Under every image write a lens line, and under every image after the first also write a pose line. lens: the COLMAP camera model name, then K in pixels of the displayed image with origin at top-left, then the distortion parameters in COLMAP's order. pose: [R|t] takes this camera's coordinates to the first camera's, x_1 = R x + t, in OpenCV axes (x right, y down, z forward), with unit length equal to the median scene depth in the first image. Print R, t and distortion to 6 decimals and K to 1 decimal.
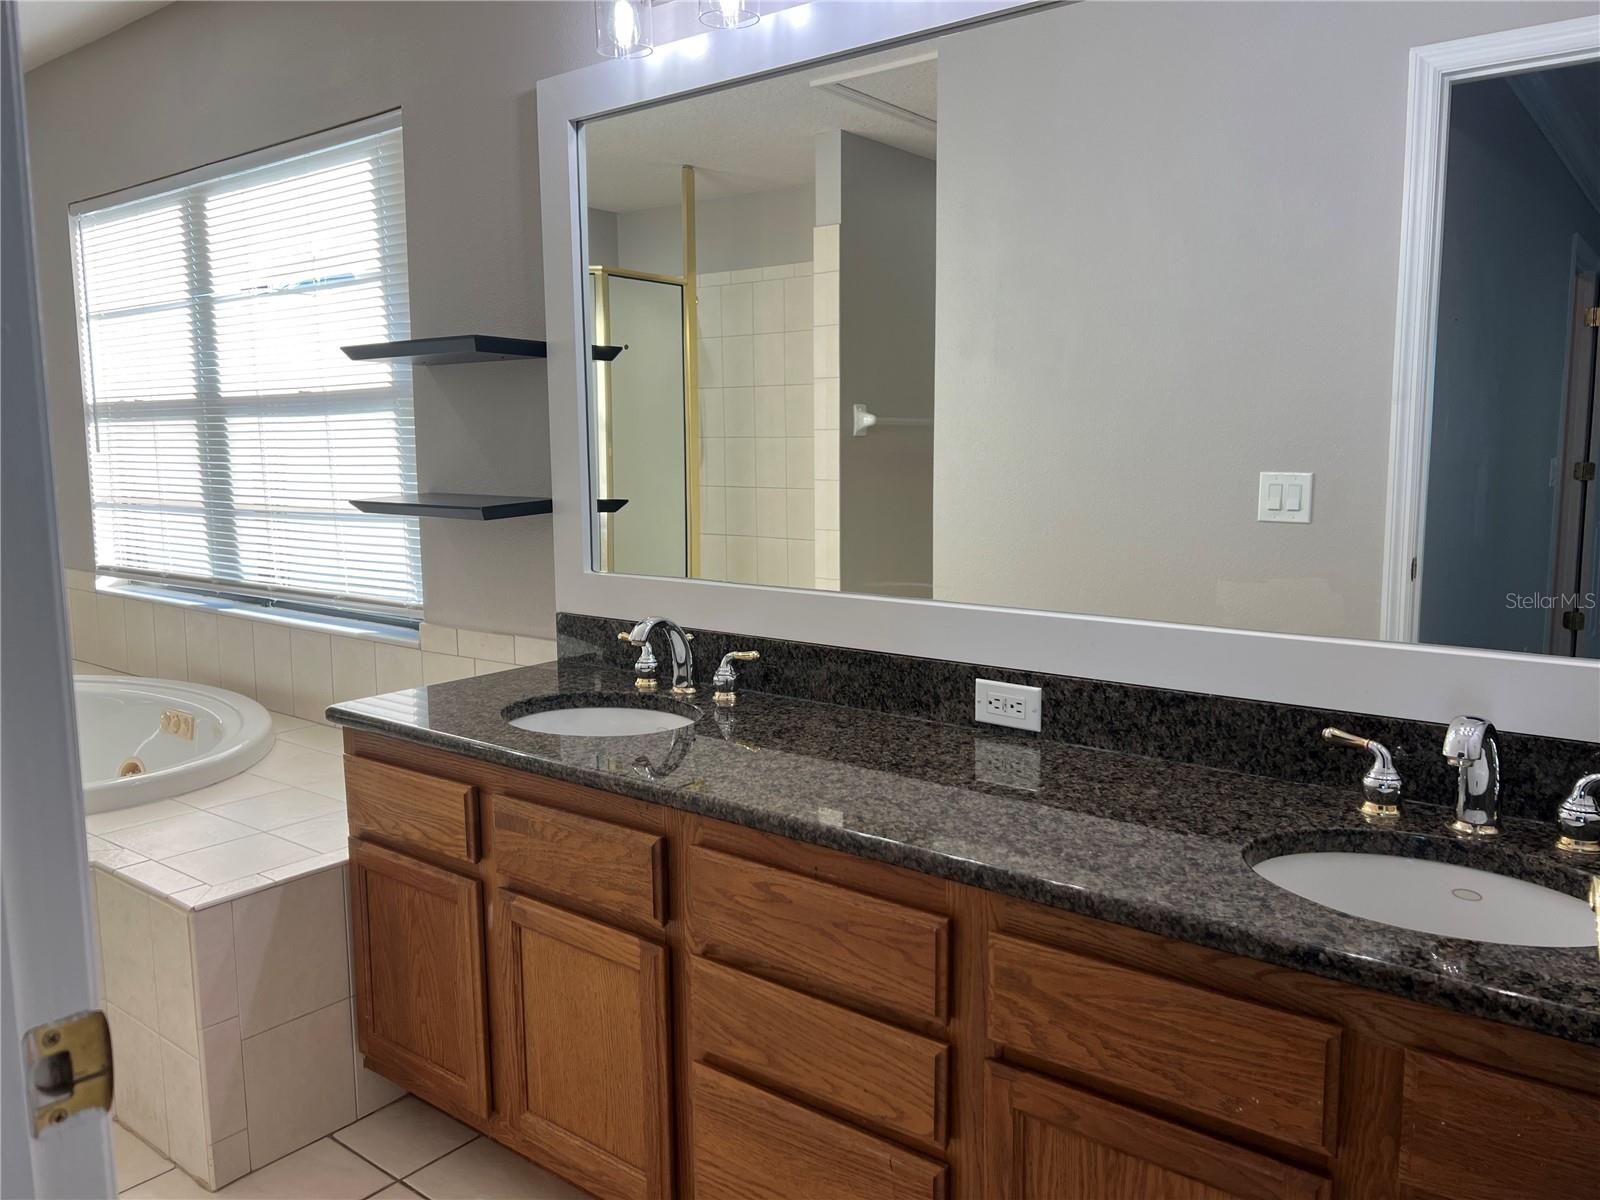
lens RADIAL K [[1209.7, 0, 800.0], [0, 1209.7, 600.0], [0, 0, 1]] dist [-0.000012, 0.000069]
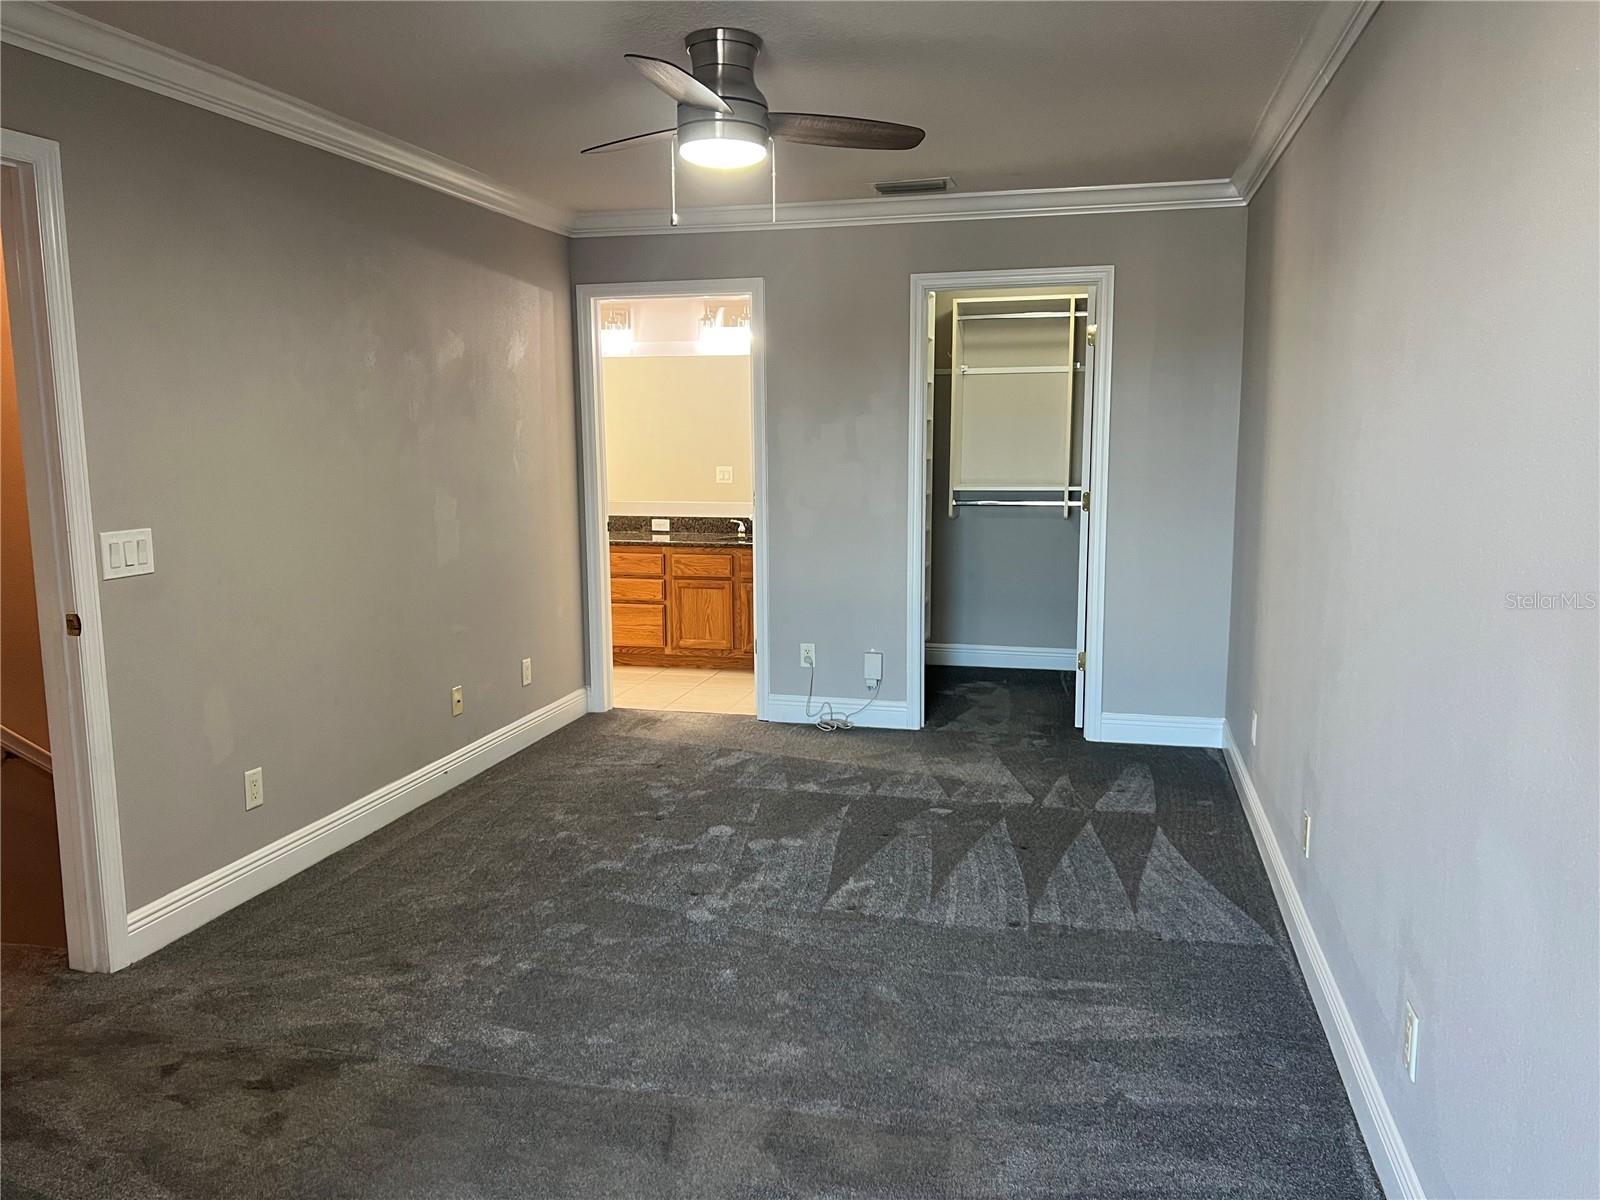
lens RADIAL K [[1209.7, 0, 800.0], [0, 1209.7, 600.0], [0, 0, 1]] dist [-0.000012, 0.000069]
pose [[0.913265, -0.055420, 0.403578, -1.094933], [0.053744, 0.998435, 0.015487, 0.309849], [-0.403805, 0.007546, 0.914814, -3.012303]]
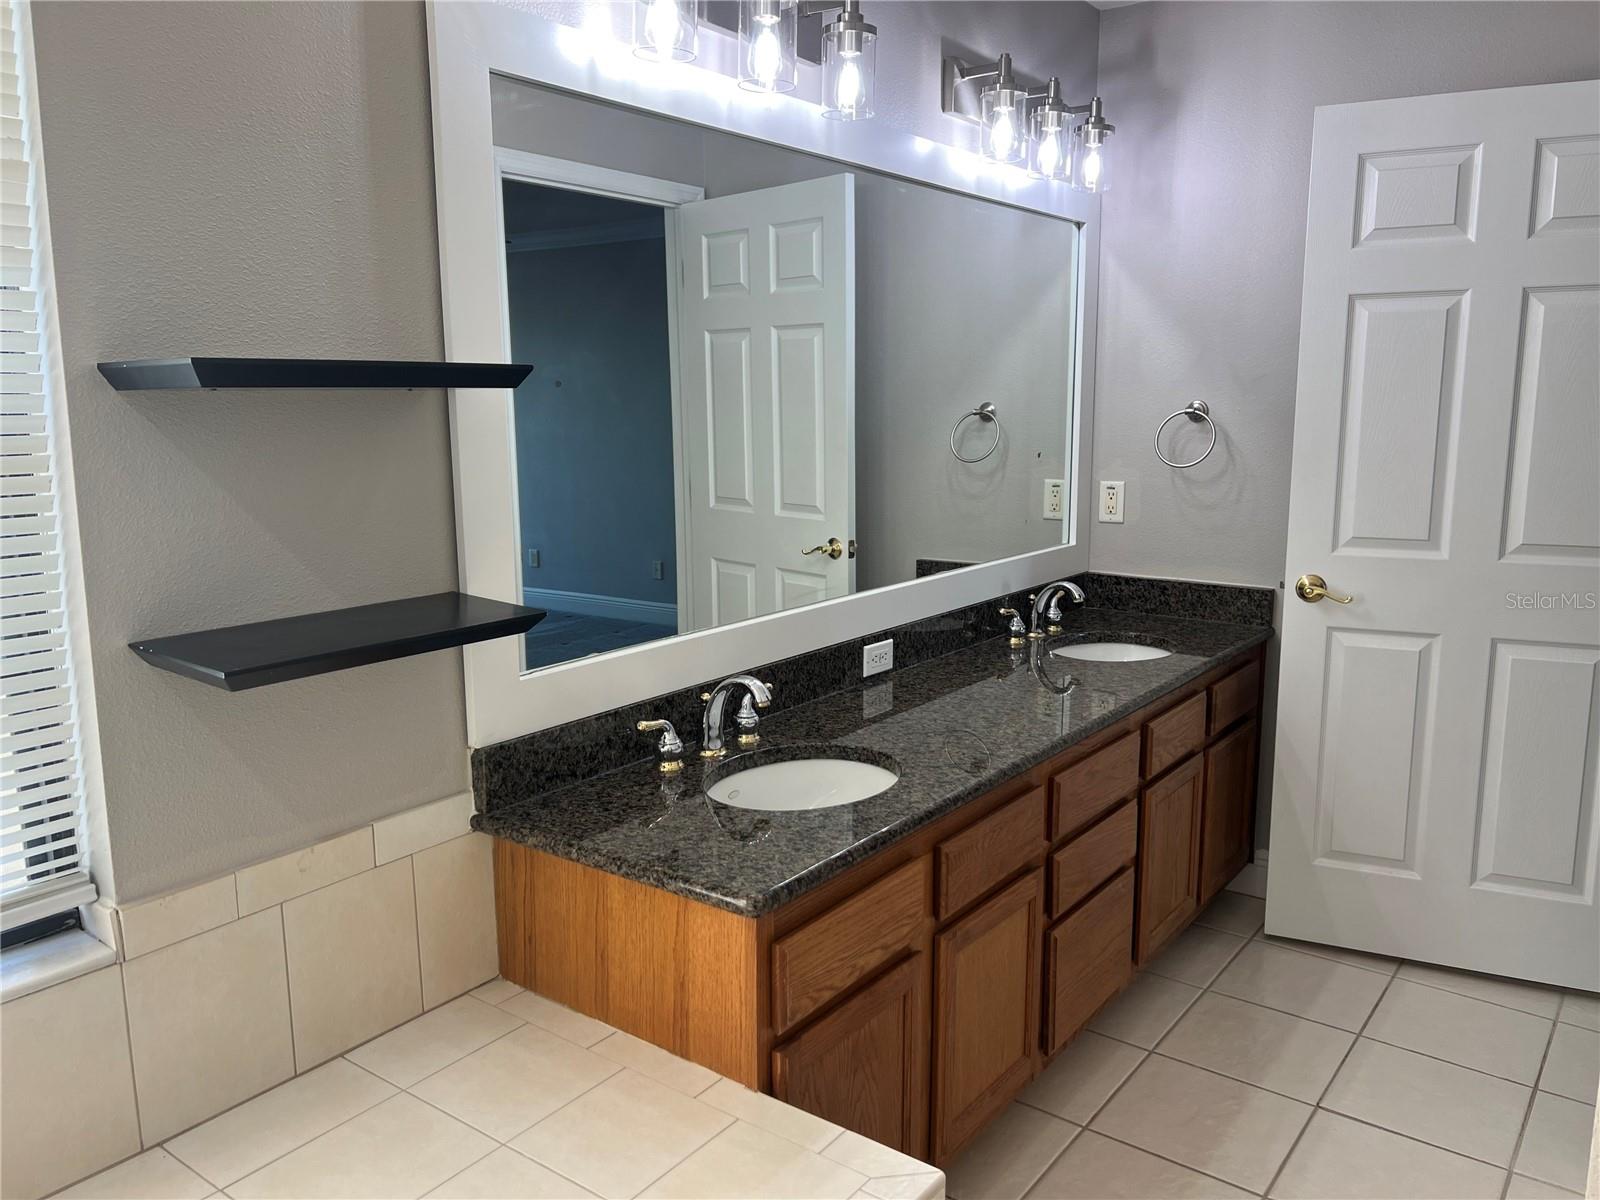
lens RADIAL K [[1209.7, 0, 800.0], [0, 1209.7, 600.0], [0, 0, 1]] dist [-0.000012, 0.000069]
pose [[-0.033656, -0.162225, 0.986180, -1.245212], [0.141837, 0.975976, 0.165387, -0.232559], [-0.989318, 0.145443, -0.009838, 1.126736]]
